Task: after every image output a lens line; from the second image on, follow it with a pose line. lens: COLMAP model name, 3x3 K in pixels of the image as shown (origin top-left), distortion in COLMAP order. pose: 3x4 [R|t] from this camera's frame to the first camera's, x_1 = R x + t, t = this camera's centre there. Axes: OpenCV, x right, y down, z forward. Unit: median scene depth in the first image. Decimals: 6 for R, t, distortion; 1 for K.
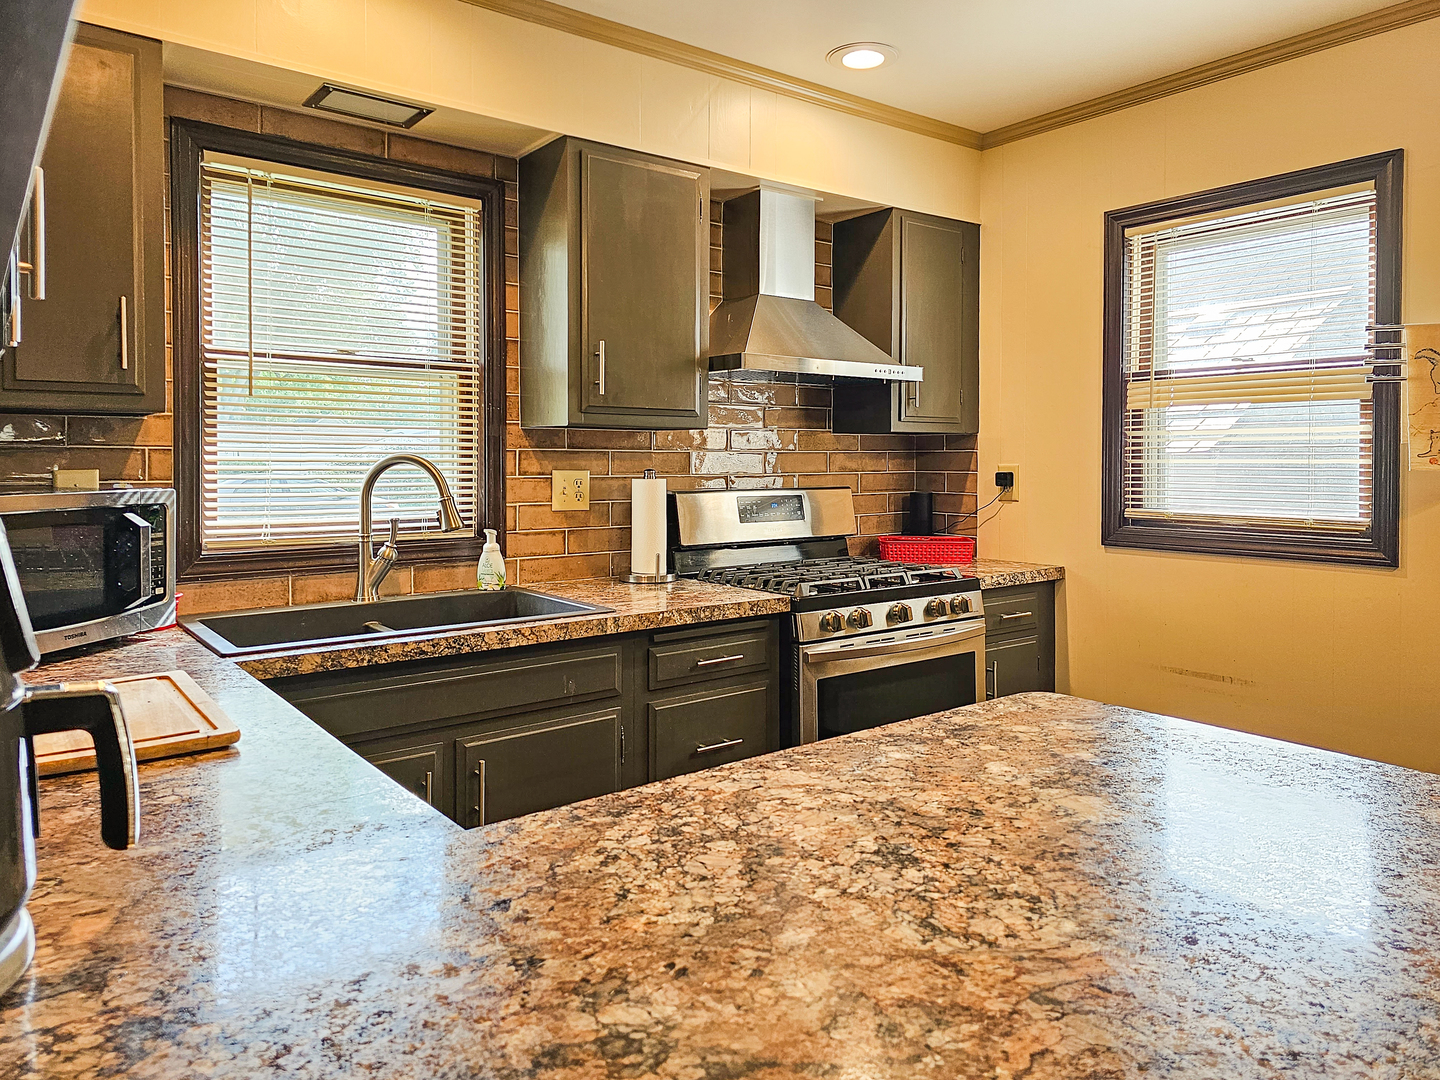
lens RADIAL K [[973.4, 0, 720.2], [0, 973.4, 473.6], [0, 0, 1]] dist [0.081646, -0.000535]
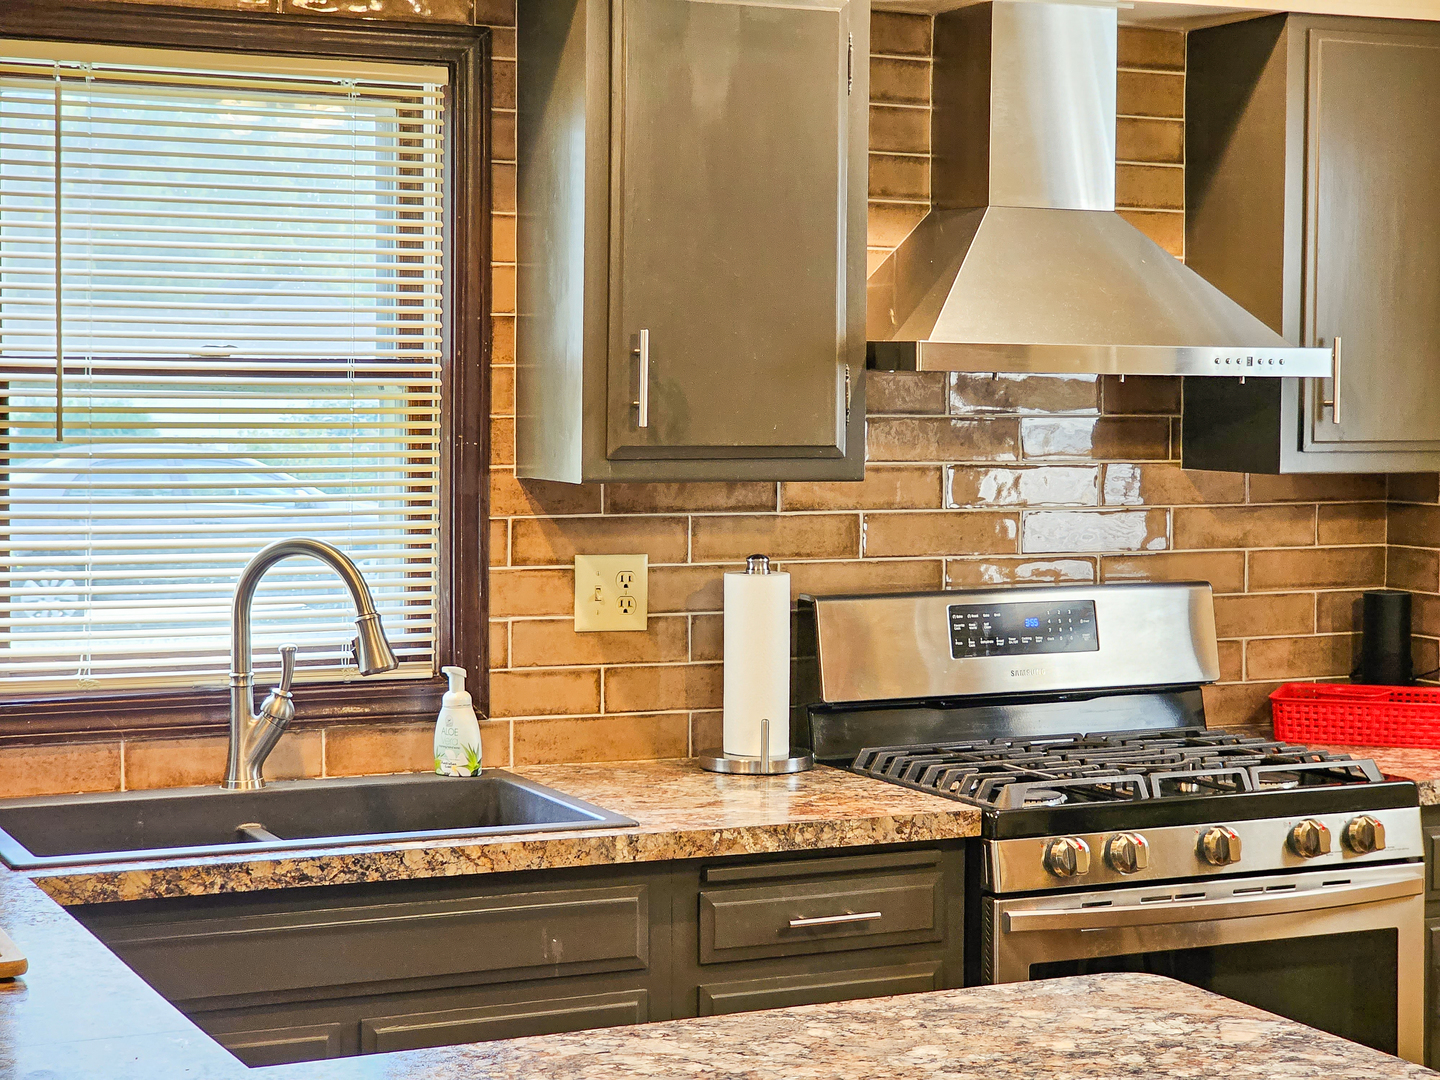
lens RADIAL K [[2594.0, 0, 720.0], [0, 2594.0, 540.0], [0, 0, 1]] dist [-0.170898, 1.985251]
pose [[0.978570, 0.014786, -0.205381, 0.208428], [-0.007673, 0.999344, 0.035384, -0.066699], [0.205770, -0.033050, 0.978042, -0.391538]]
